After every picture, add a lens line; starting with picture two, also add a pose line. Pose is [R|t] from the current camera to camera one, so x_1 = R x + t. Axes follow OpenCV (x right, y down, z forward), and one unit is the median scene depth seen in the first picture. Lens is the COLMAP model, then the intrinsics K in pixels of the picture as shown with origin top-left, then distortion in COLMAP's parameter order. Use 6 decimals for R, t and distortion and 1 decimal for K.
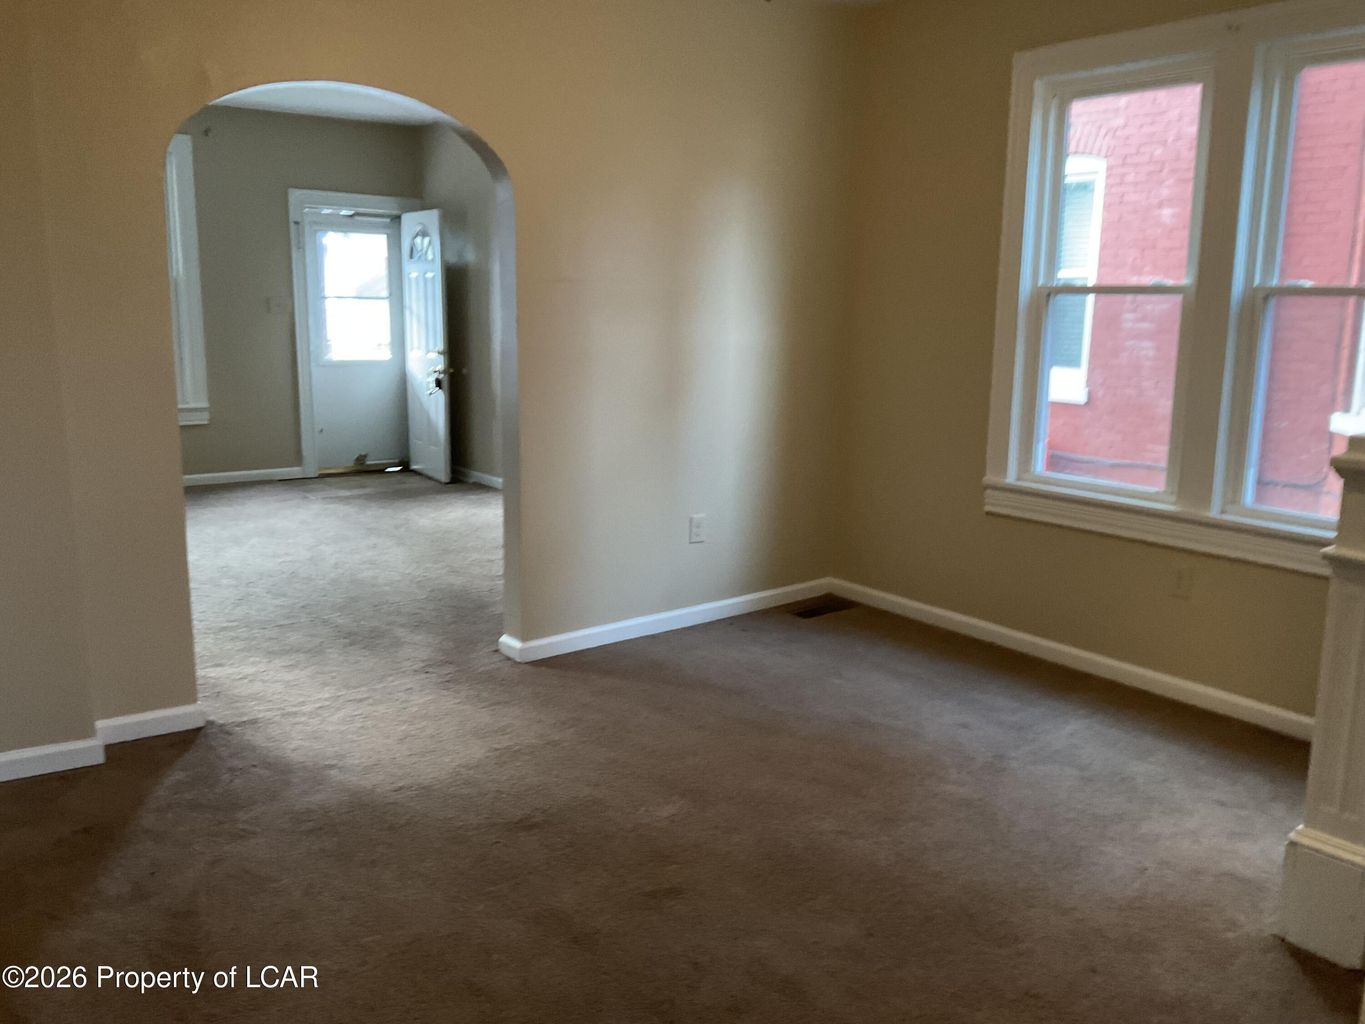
lens RADIAL K [[1134.8, 0, 682.5], [0, 1134.8, 512.0], [0, 0, 1]] dist [0.118089, -0.242914]
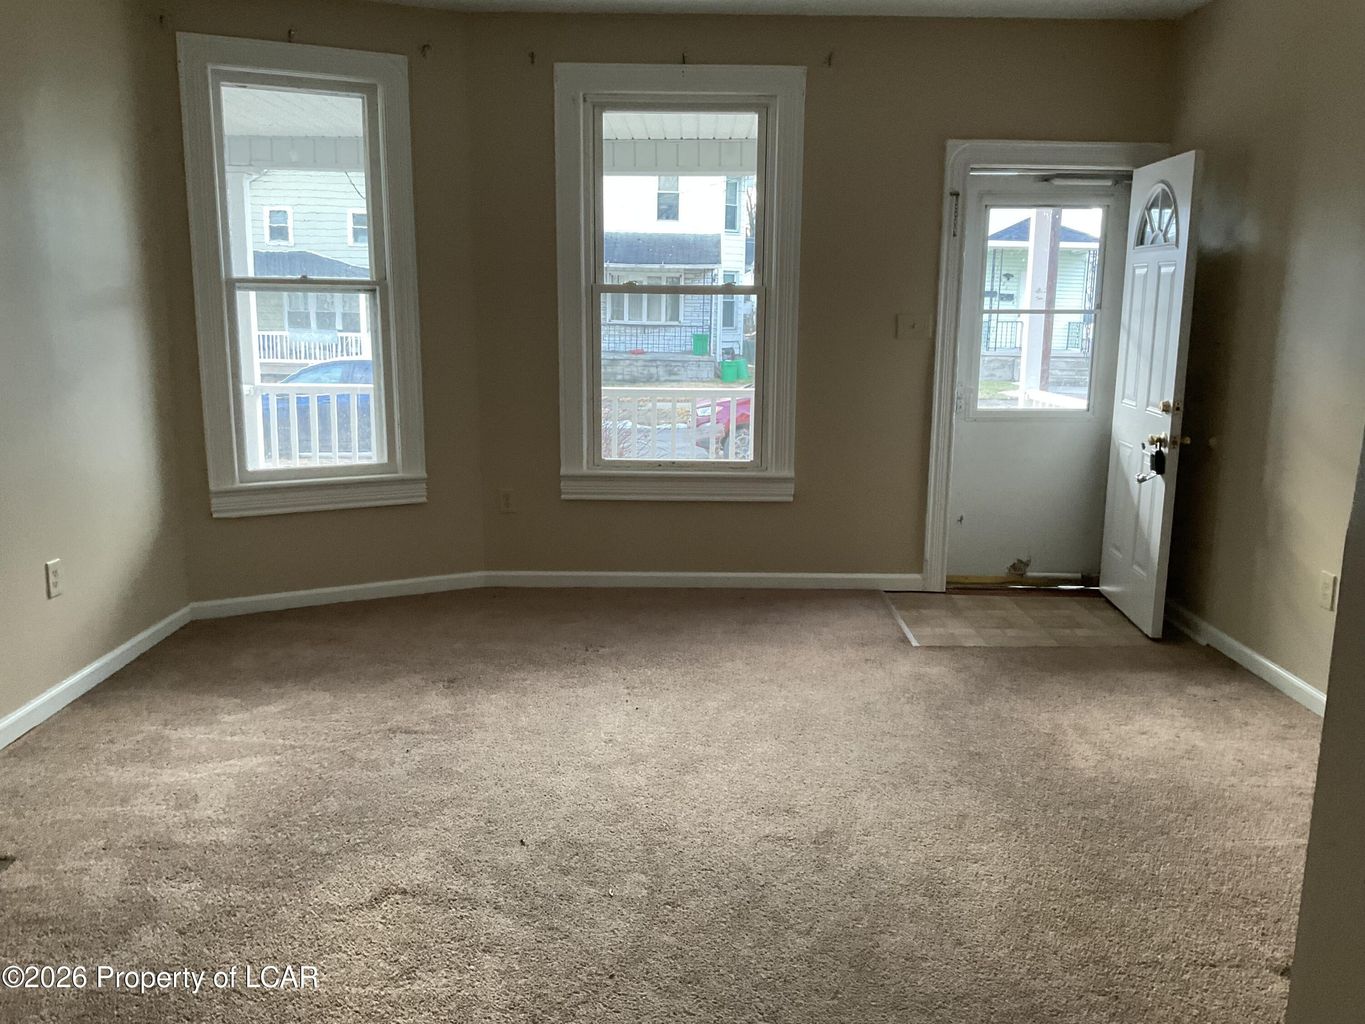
lens RADIAL K [[1134.8, 0, 682.5], [0, 1134.8, 512.0], [0, 0, 1]] dist [0.118089, -0.242914]
pose [[0.806989, 0.098283, -0.582330, -0.070314], [-0.104088, 0.994289, 0.023567, -0.075332], [0.581321, 0.041596, 0.812611, 0.398617]]
